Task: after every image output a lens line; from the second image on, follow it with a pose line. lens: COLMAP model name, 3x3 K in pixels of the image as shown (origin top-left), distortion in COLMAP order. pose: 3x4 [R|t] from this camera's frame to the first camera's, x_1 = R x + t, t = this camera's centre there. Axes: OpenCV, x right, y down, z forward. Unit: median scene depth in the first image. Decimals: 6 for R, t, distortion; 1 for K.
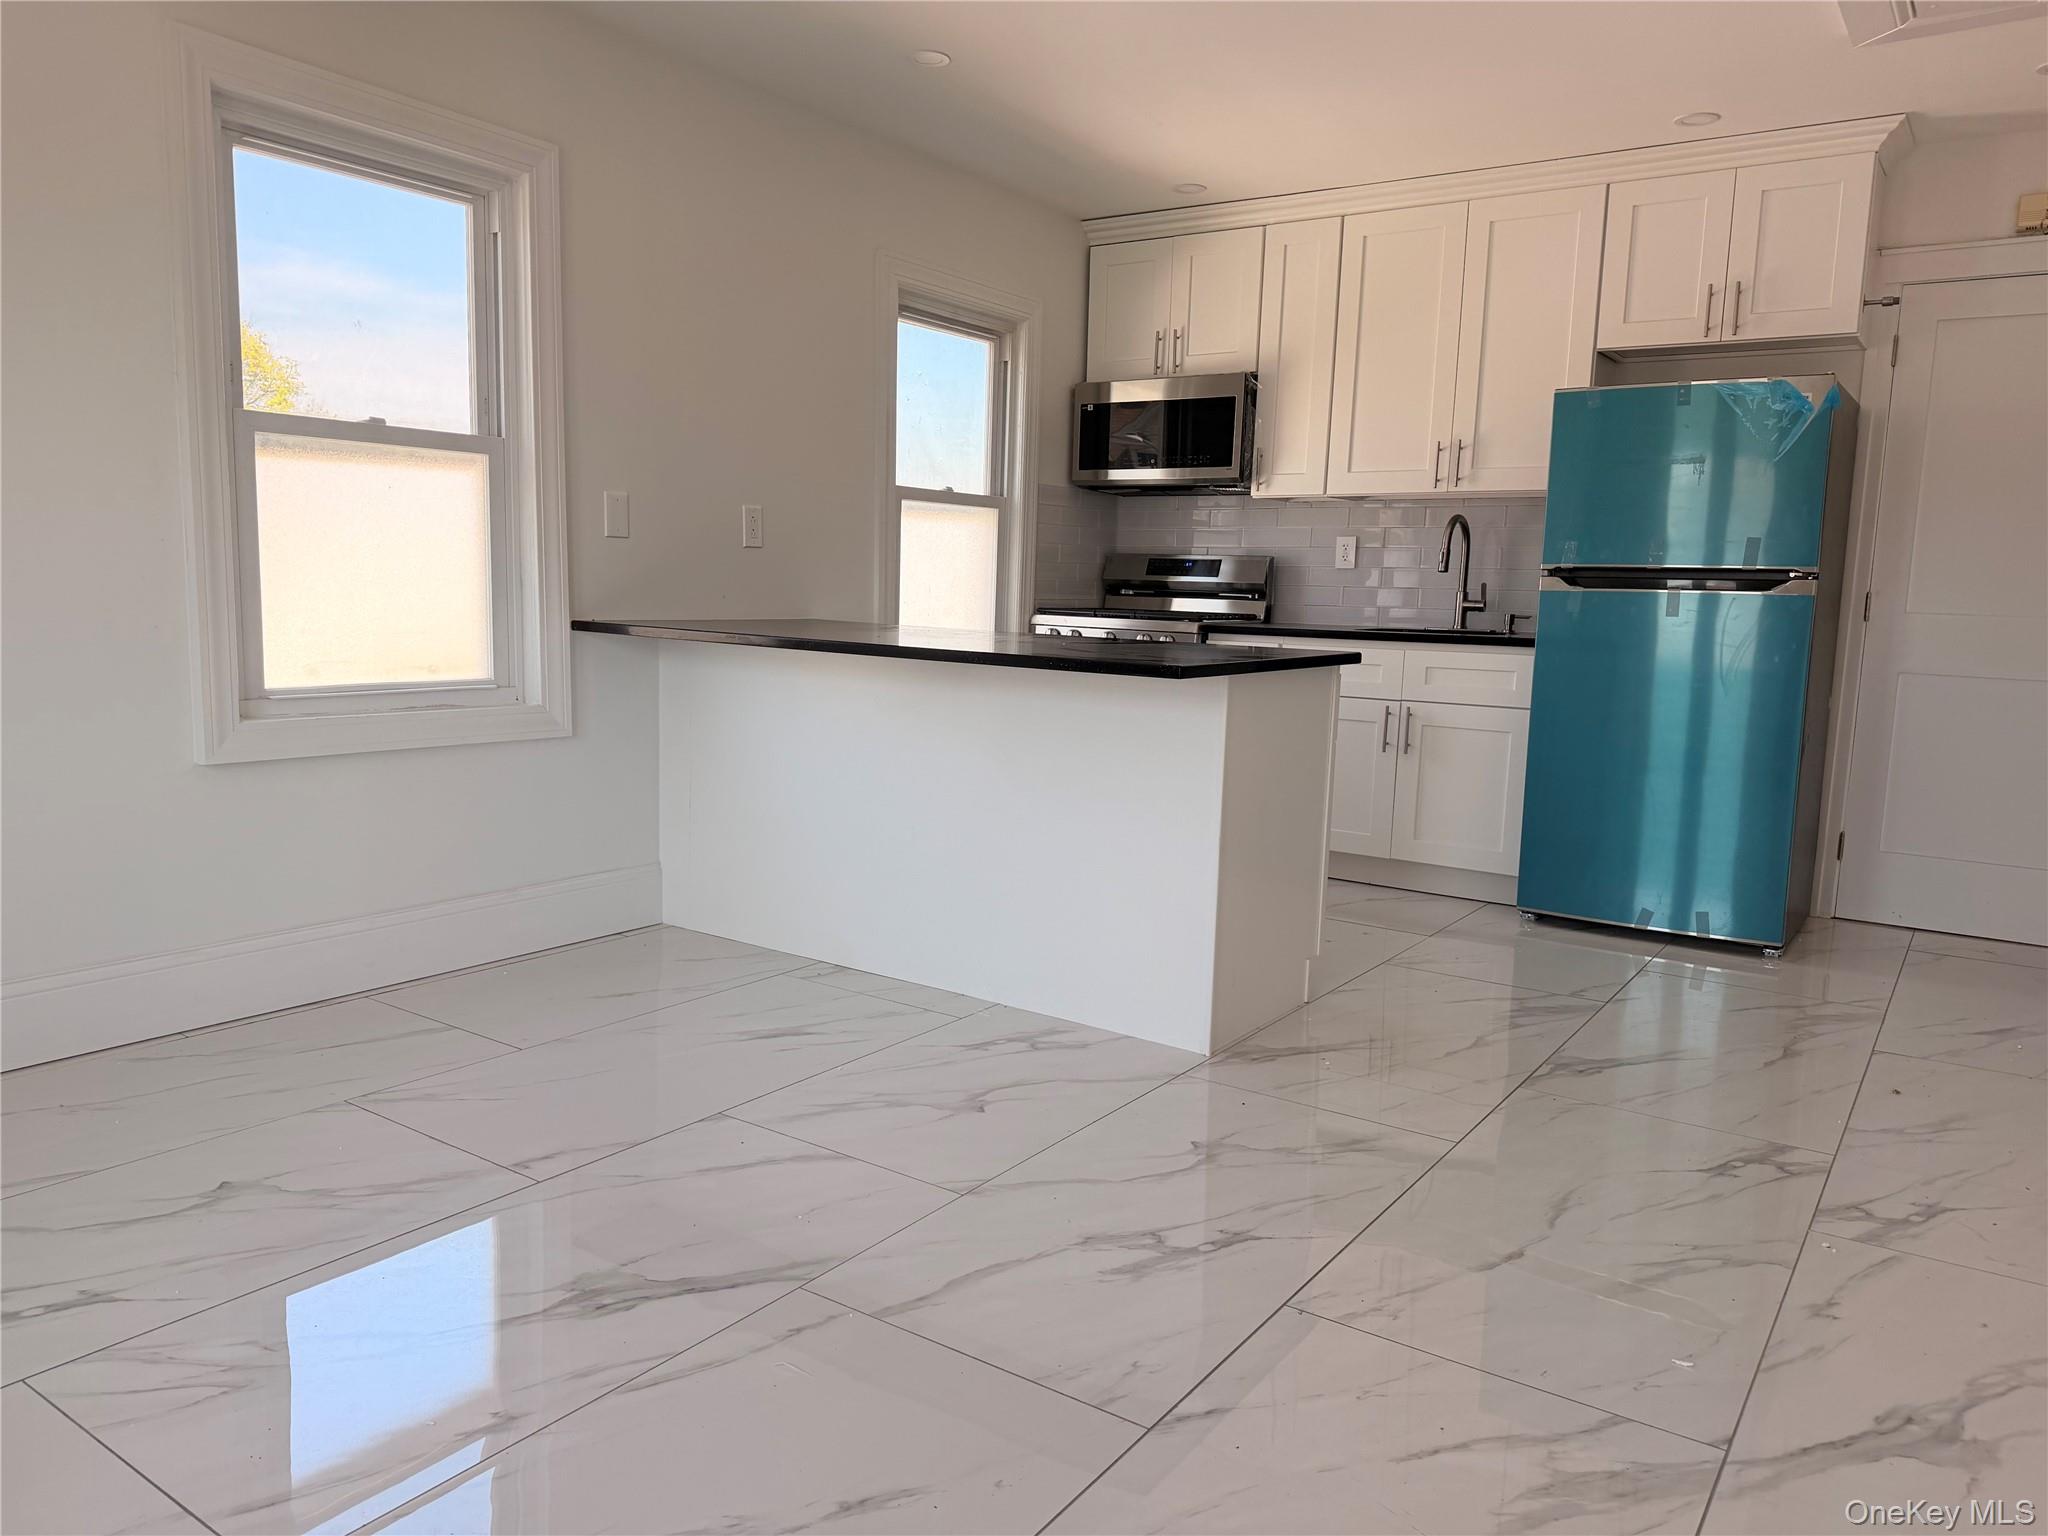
lens RADIAL K [[1433.9, 0, 1027.8], [0, 1433.9, 776.9], [0, 0, 1]] dist [0.079459, -0.106507]
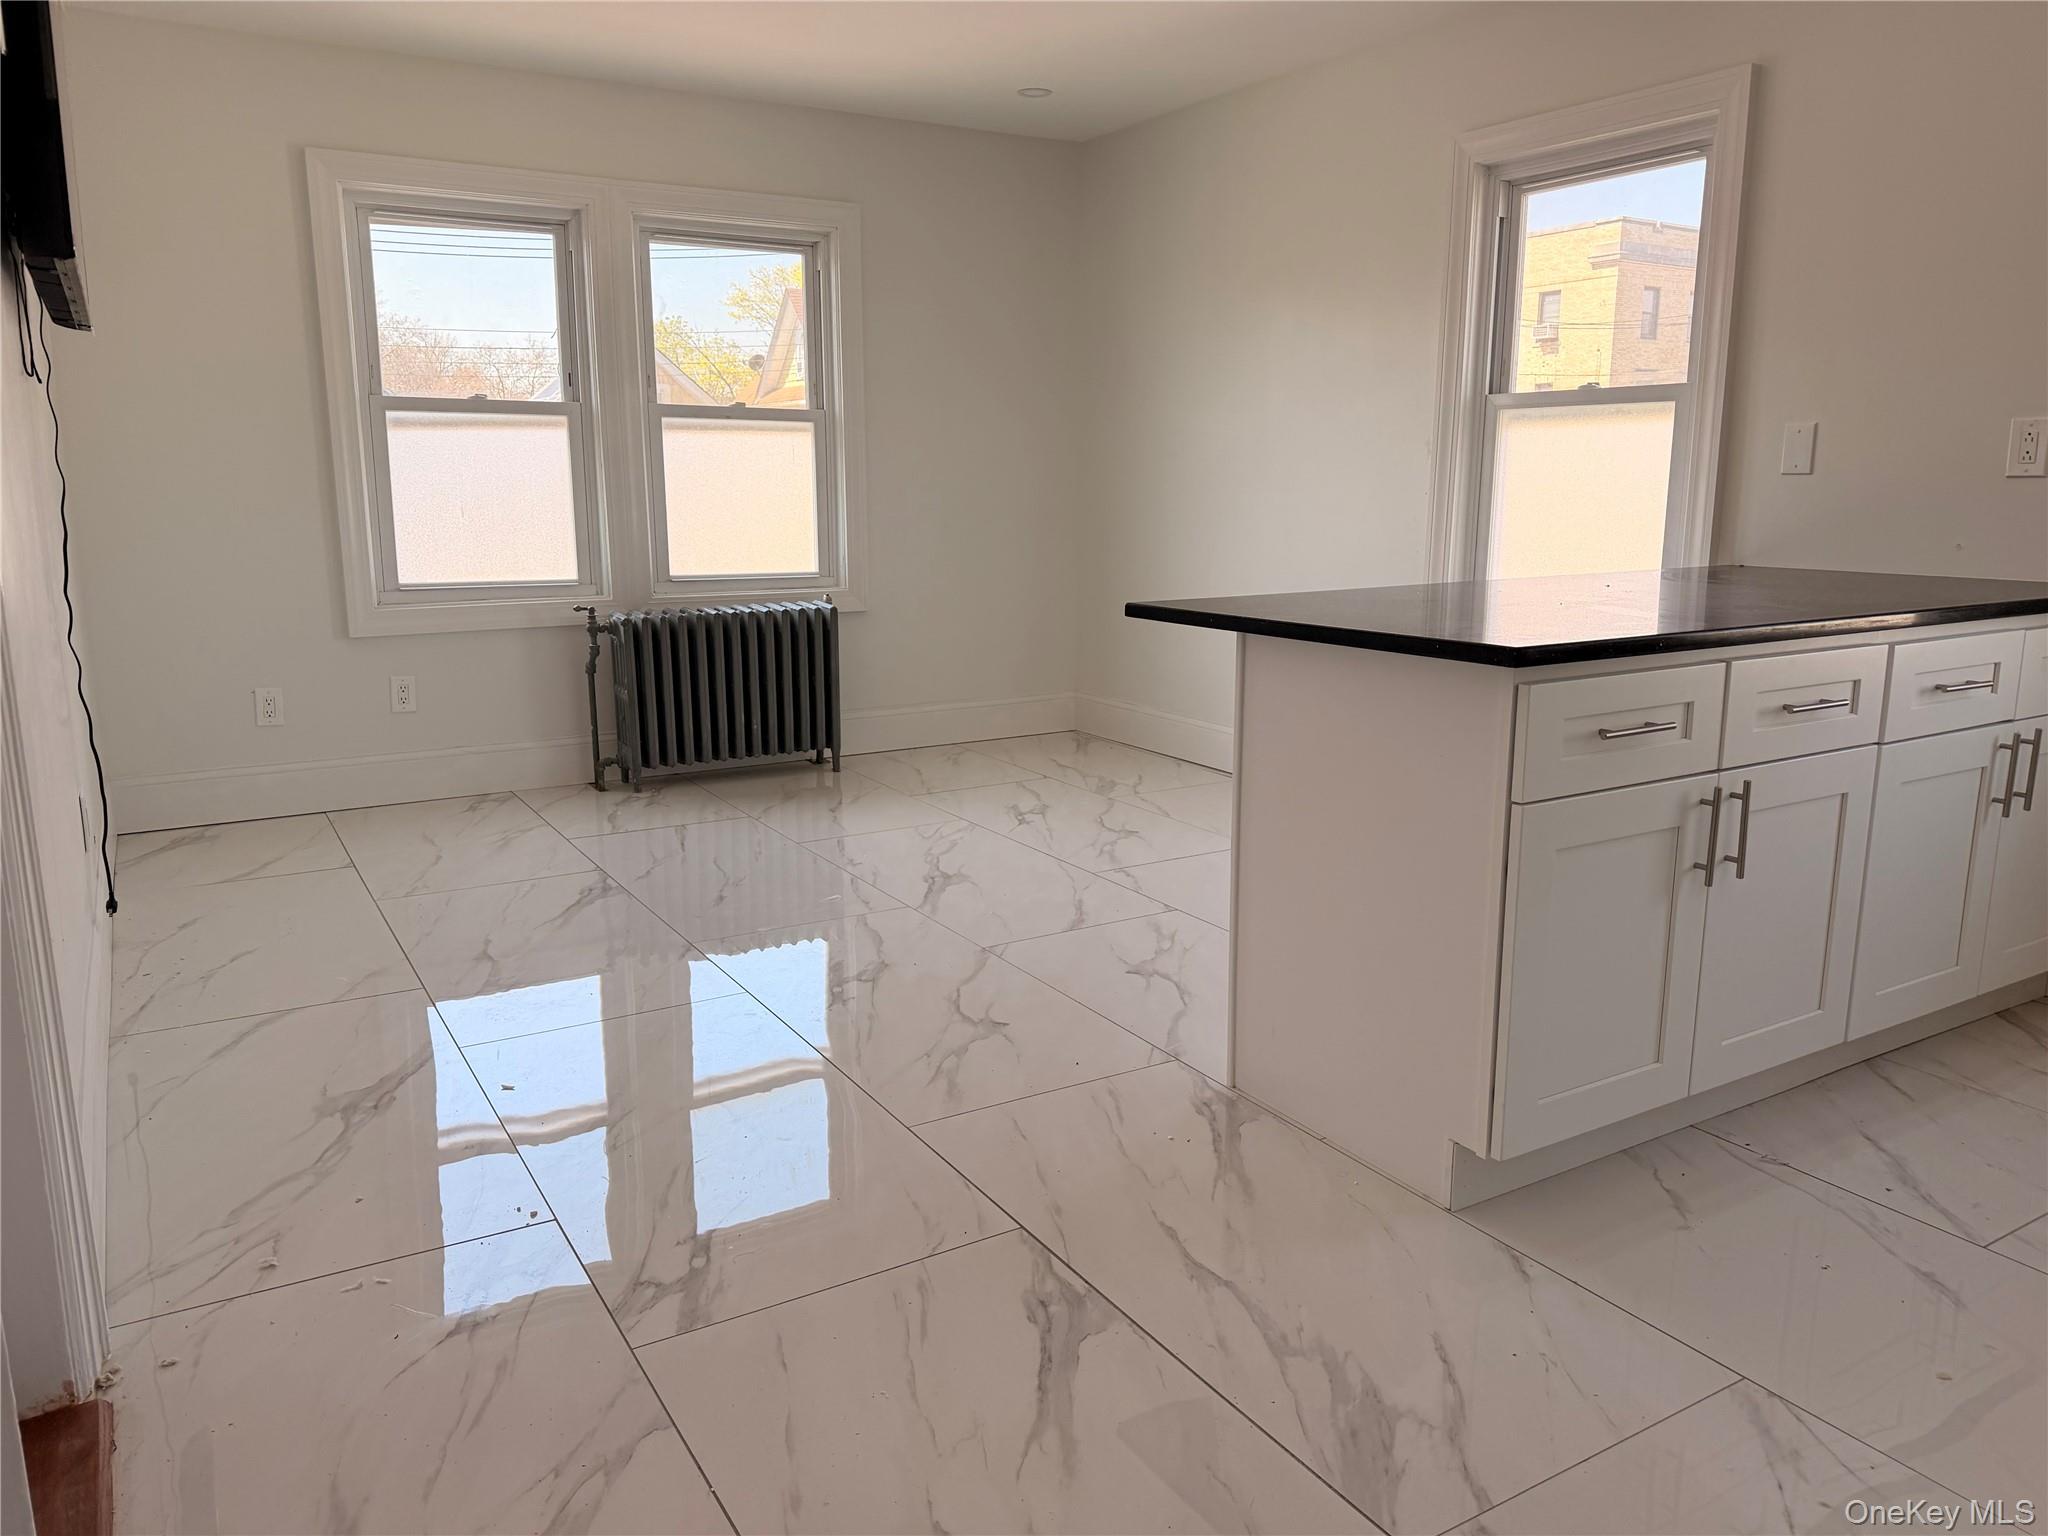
lens RADIAL K [[1433.9, 0, 1027.8], [0, 1433.9, 776.9], [0, 0, 1]] dist [0.079459, -0.106507]
pose [[-0.408620, 0.157299, -0.899048, 0.684127], [-0.137754, 0.963124, 0.231120, -0.119621], [0.902249, 0.218287, -0.371883, 0.883271]]
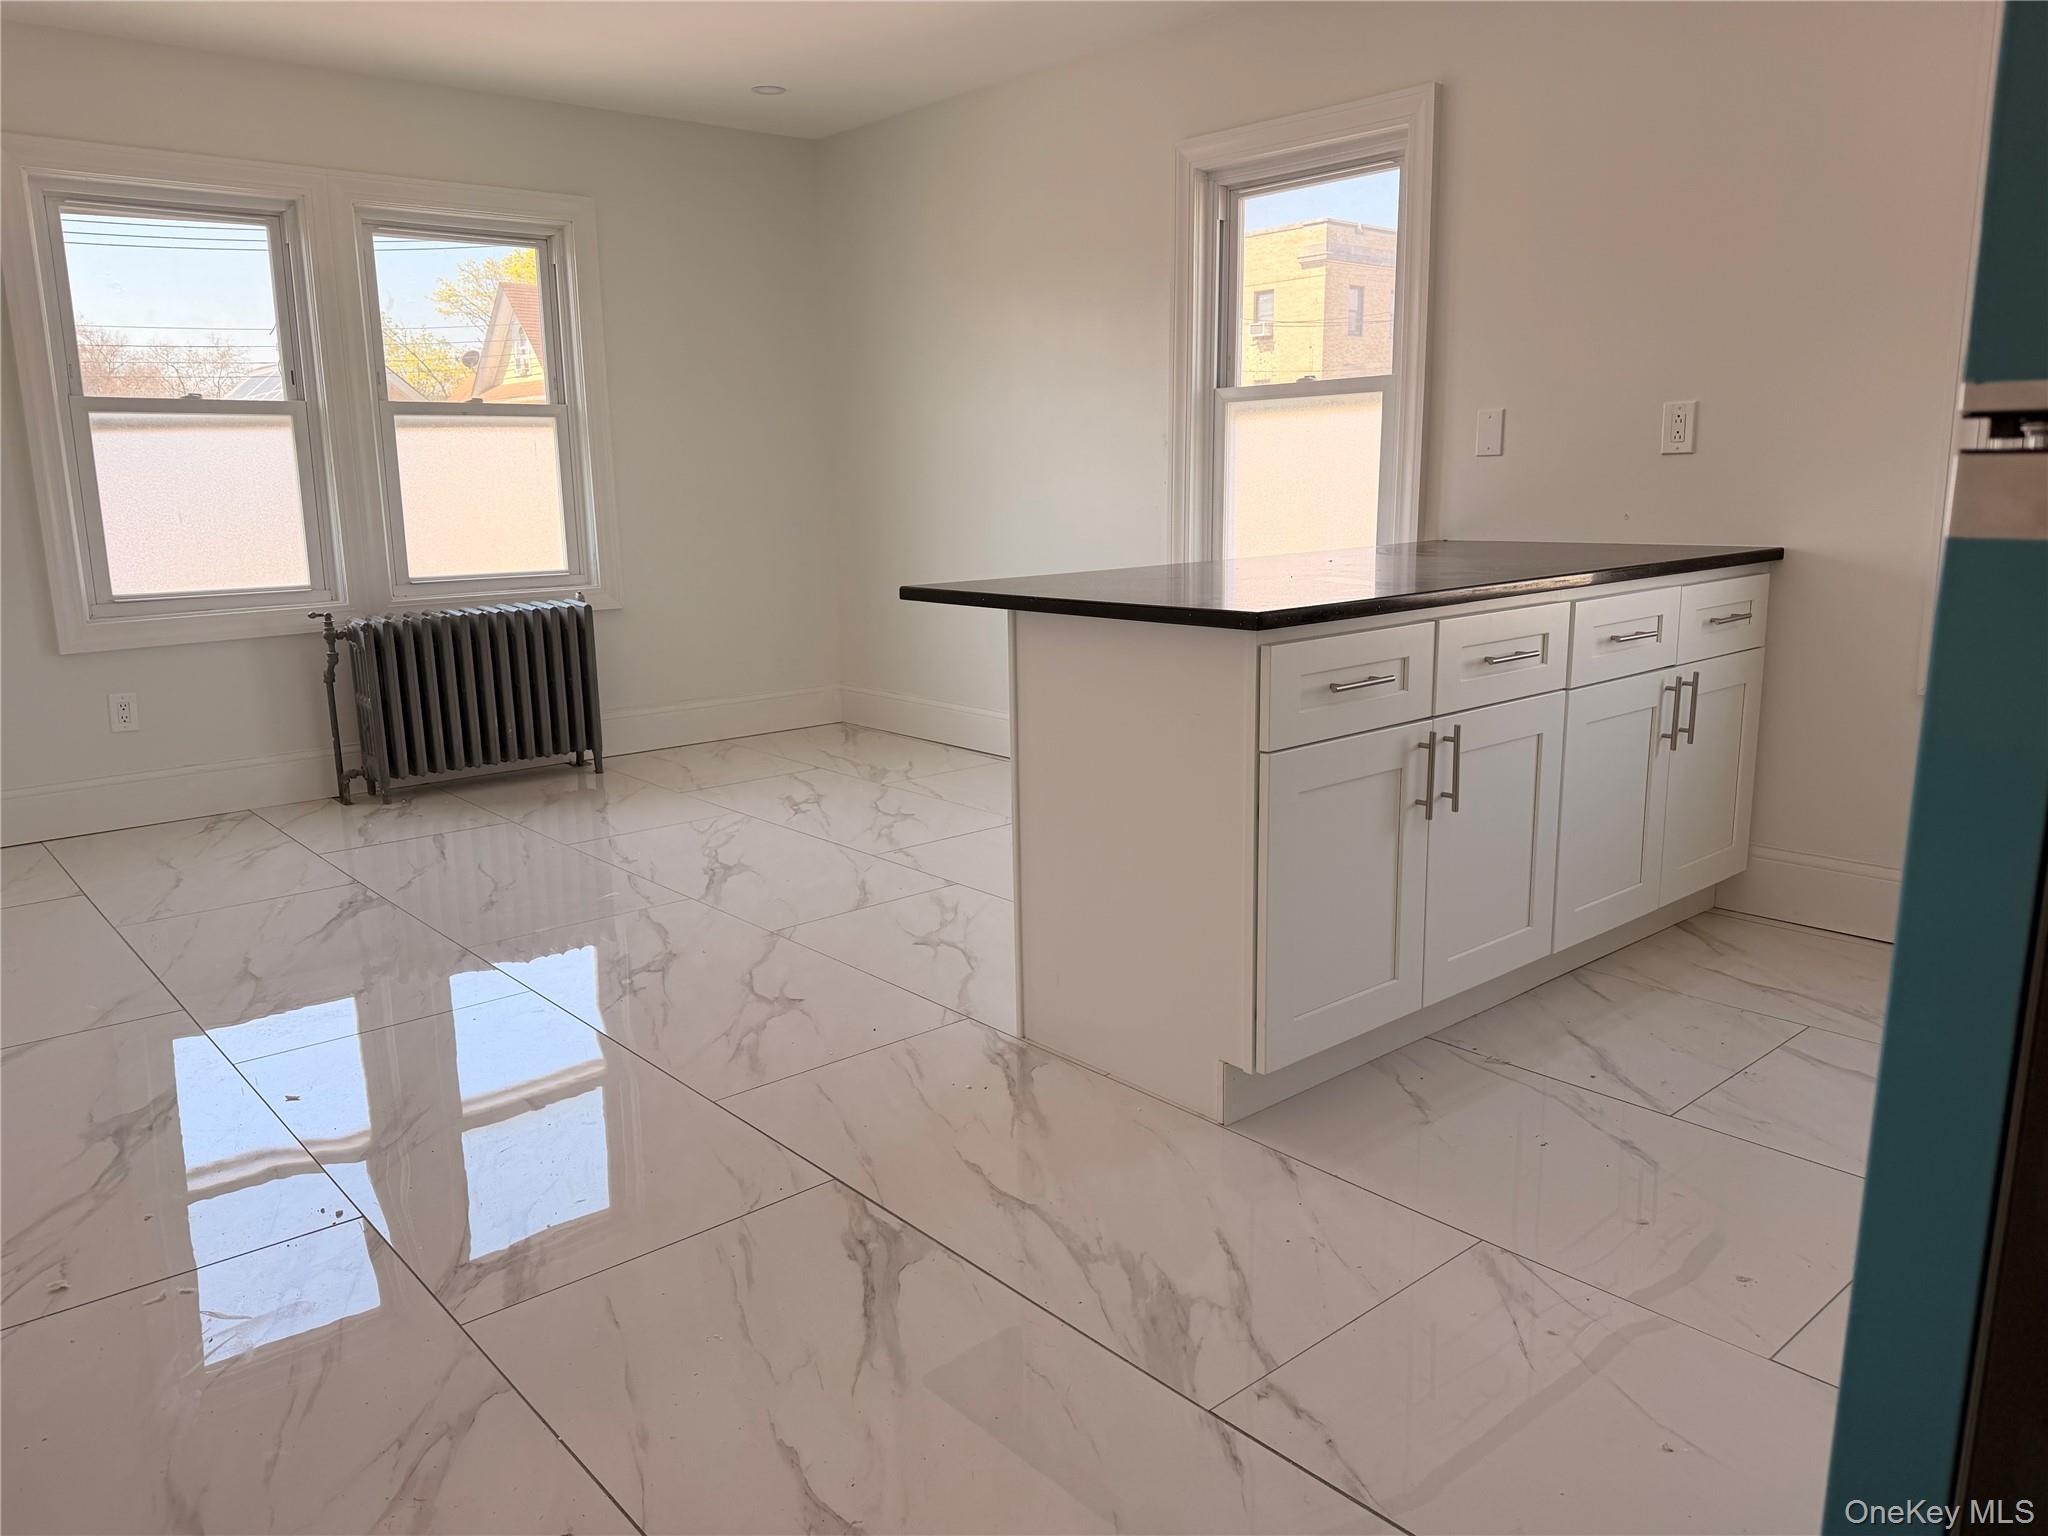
lens RADIAL K [[1452.0, 0, 1016.4], [0, 1452.0, 761.1], [0, 0, 1]] dist [0.082503, -0.105657]
pose [[-0.252624, 0.165200, -0.953357, 0.727308], [-0.123938, 0.971675, 0.201215, -0.116744], [0.959594, 0.168989, -0.224994, 0.887114]]
